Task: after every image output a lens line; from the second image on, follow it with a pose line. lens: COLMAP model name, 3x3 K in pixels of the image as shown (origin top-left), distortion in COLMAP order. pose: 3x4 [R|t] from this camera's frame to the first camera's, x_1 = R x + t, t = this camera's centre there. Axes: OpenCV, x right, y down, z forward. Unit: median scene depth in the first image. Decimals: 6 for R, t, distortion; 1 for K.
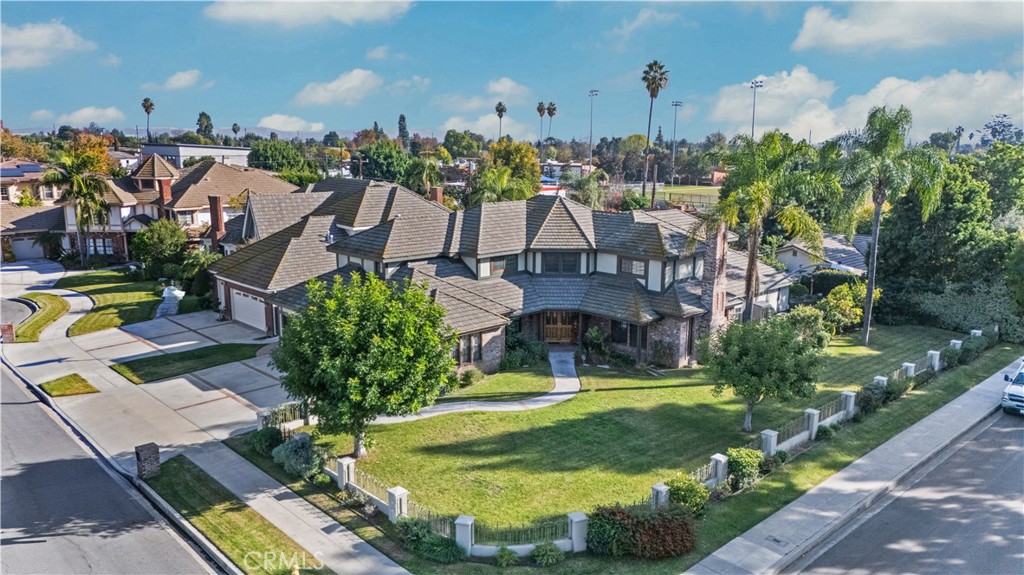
lens RADIAL K [[760.8, 0, 514.4], [0, 760.8, 286.5], [0, 0, 1]] dist [0.074357, -0.061133]
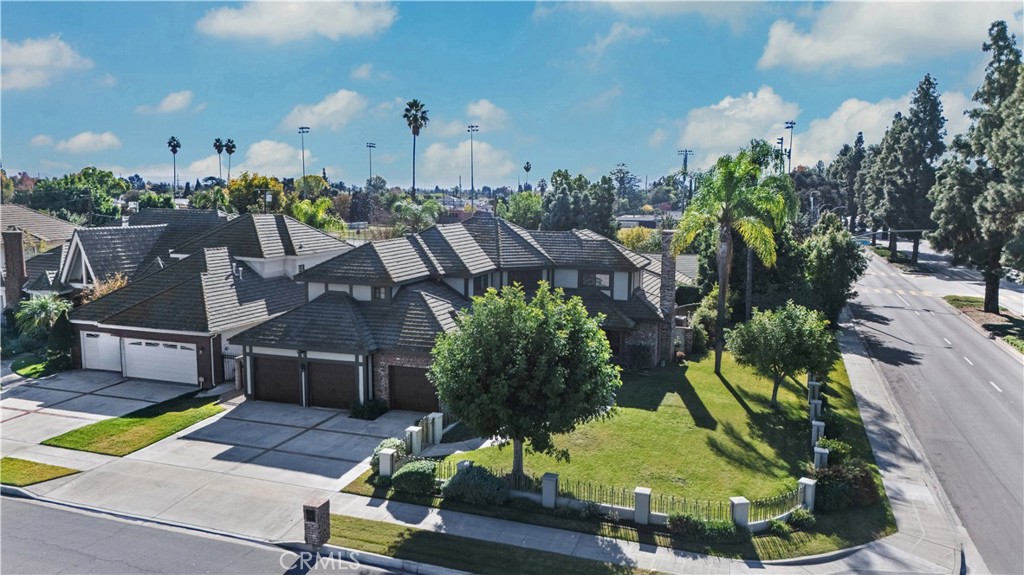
lens RADIAL K [[760.8, 0, 514.4], [0, 760.8, 286.5], [0, 0, 1]] dist [0.074357, -0.061133]
pose [[0.893905, -0.054522, 0.444929, -0.414619], [0.079641, 0.996101, -0.037944, 0.014509], [-0.441125, 0.069353, 0.894762, 0.092271]]
